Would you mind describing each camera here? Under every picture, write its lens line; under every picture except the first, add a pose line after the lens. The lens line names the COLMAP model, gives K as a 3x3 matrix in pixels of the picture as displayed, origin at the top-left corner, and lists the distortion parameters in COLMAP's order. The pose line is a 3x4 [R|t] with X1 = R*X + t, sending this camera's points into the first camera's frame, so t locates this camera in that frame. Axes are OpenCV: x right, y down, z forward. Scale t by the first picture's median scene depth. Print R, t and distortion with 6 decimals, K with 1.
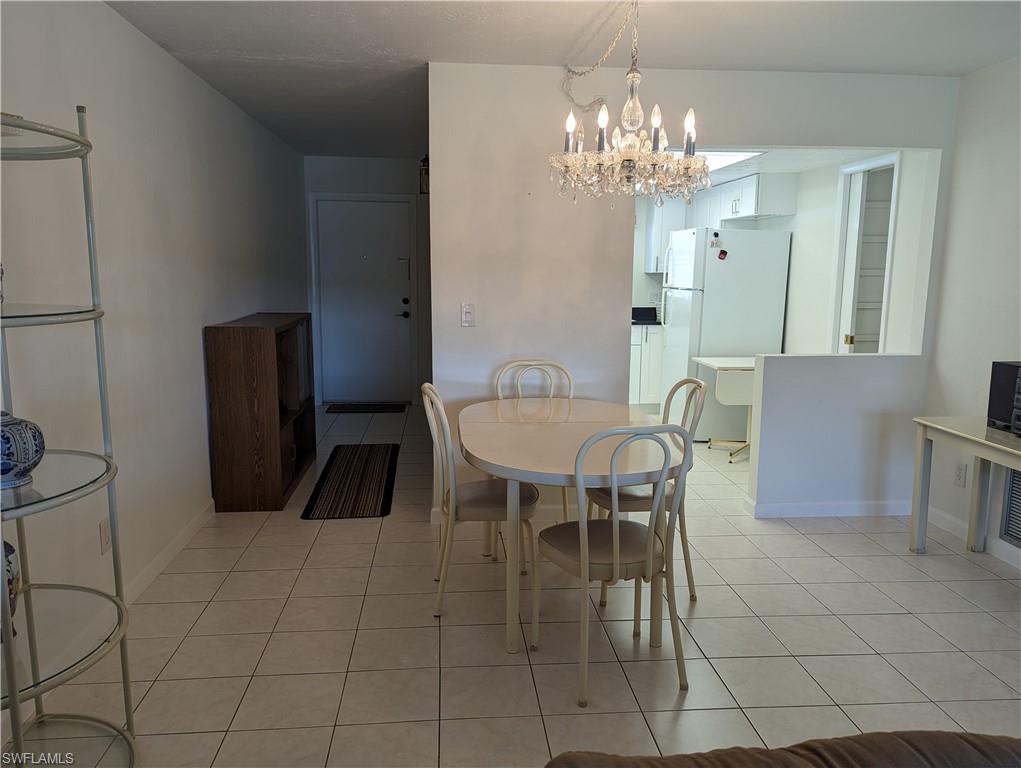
lens RADIAL K [[780.0, 0, 512.4], [0, 780.0, 393.2], [0, 0, 1]] dist [0.039523, -0.007609]
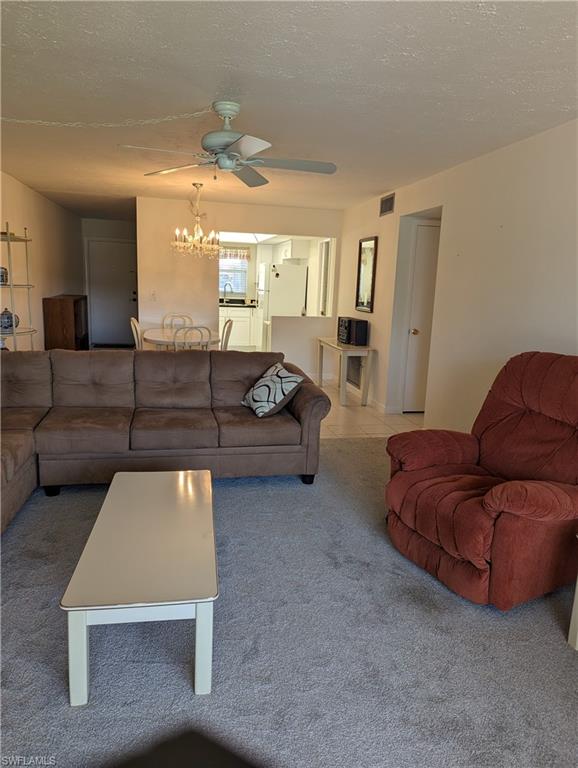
lens RADIAL K [[547.4, 0, 289.0], [0, 547.4, 381.4], [0, 0, 1]] dist [0.063211, -0.028299]
pose [[0.993647, 0.007840, 0.112270, 0.147190], [-0.010619, 0.999651, 0.024180, 0.104094], [-0.112041, -0.025219, 0.993383, -0.669657]]
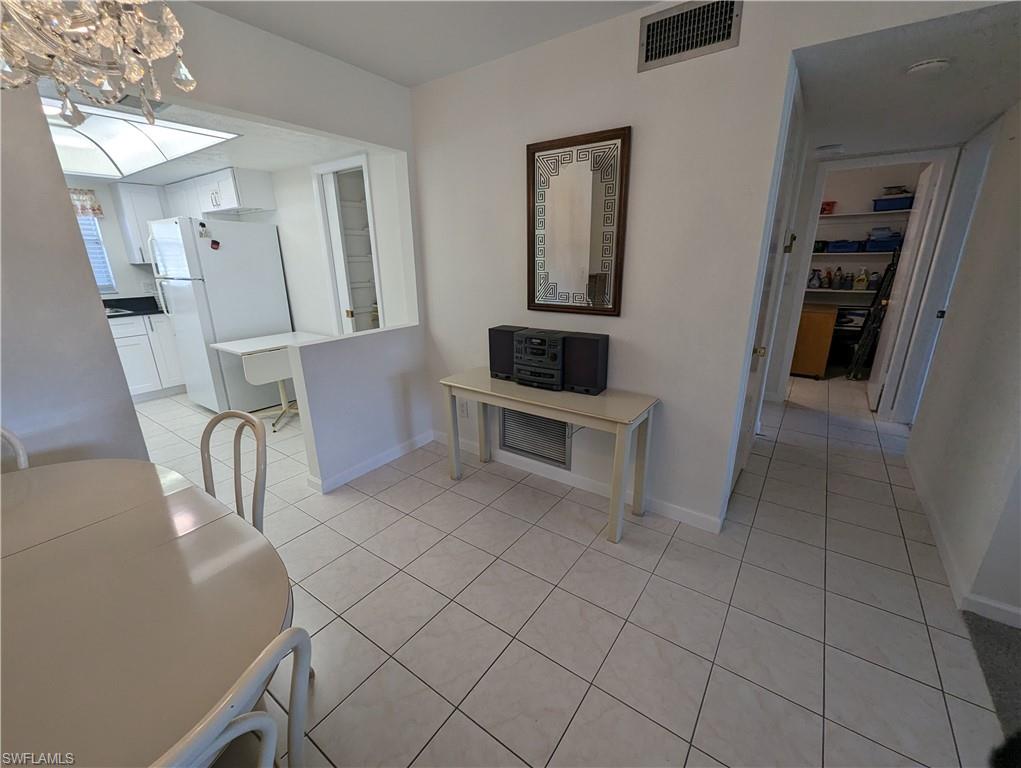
lens RADIAL K [[426.4, 0, 511.8], [0, 426.4, 388.8], [0, 0, 1]] dist [0.001051, -0.000071]
pose [[0.650185, -0.242396, 0.720072, 0.074757], [0.137866, 0.969649, 0.201924, -0.055344], [-0.747163, -0.032014, 0.663870, 0.351041]]
